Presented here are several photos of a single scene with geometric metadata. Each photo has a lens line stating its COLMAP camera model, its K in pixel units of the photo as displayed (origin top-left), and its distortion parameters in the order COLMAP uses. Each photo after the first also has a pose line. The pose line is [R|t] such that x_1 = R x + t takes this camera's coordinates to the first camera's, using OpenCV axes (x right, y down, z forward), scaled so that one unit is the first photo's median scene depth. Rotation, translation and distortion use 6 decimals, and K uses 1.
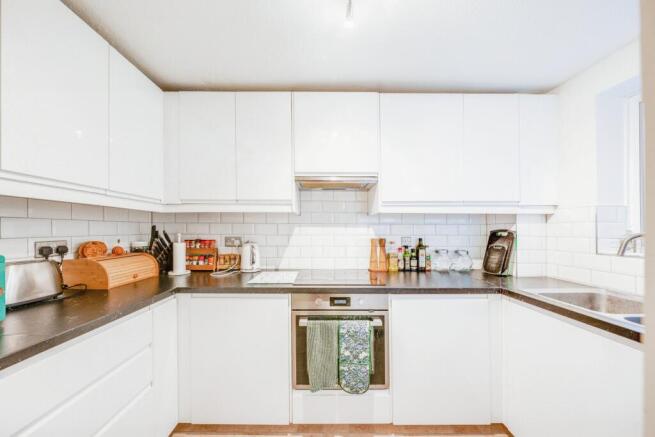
lens RADIAL K [[221.3, 0, 322.7], [0, 221.3, 222.9], [0, 0, 1]] dist [-0.001594, -0.000079]
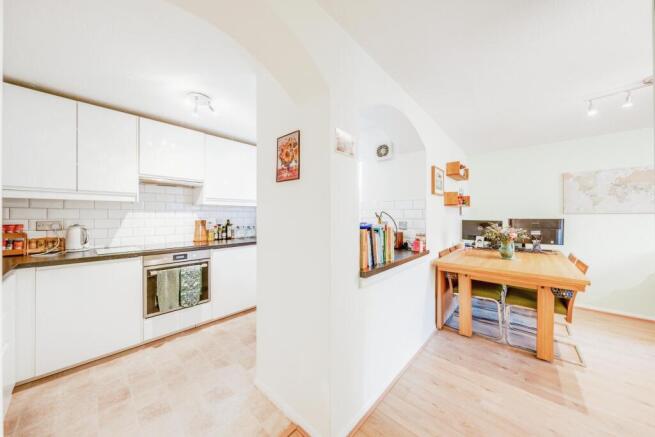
lens RADIAL K [[221.3, 0, 327.4], [0, 221.3, 215.3], [0, 0, 1]] dist [-0.001594, -0.000079]
pose [[0.668586, -0.002249, 0.743631, -0.326155], [-0.019445, 0.999601, 0.020506, -0.013275], [-0.743380, -0.028170, 0.668276, -0.731368]]
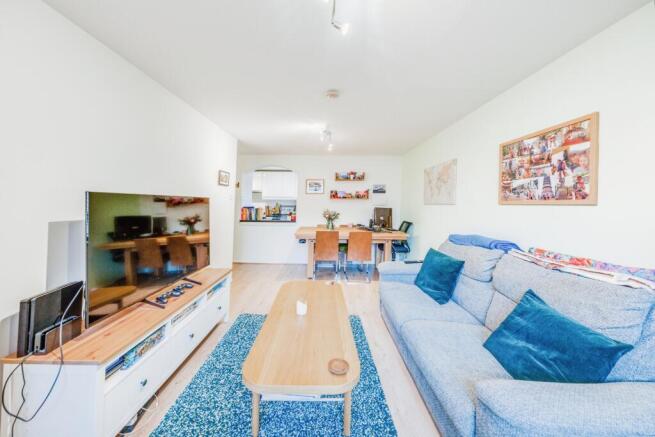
lens RADIAL K [[221.3, 0, 321.6], [0, 221.3, 194.6], [0, 0, 1]] dist [-0.001594, -0.000079]
pose [[0.999968, 0.005265, -0.005996, 1.286379], [-0.005323, 0.999939, -0.009695, -0.089601], [0.005944, 0.009726, 0.999935, -2.937617]]
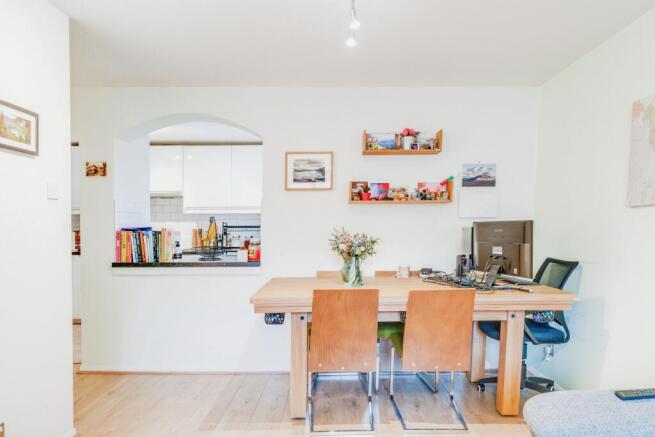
lens RADIAL K [[438.1, 0, 327.5], [0, 438.1, 246.5], [0, 0, 1]] dist [0.004389, 0.001350]
pose [[0.999958, -0.008965, -0.001816, 1.275545], [0.009065, 0.997799, 0.065683, -0.002108], [0.001223, -0.065697, 0.997839, -2.286712]]
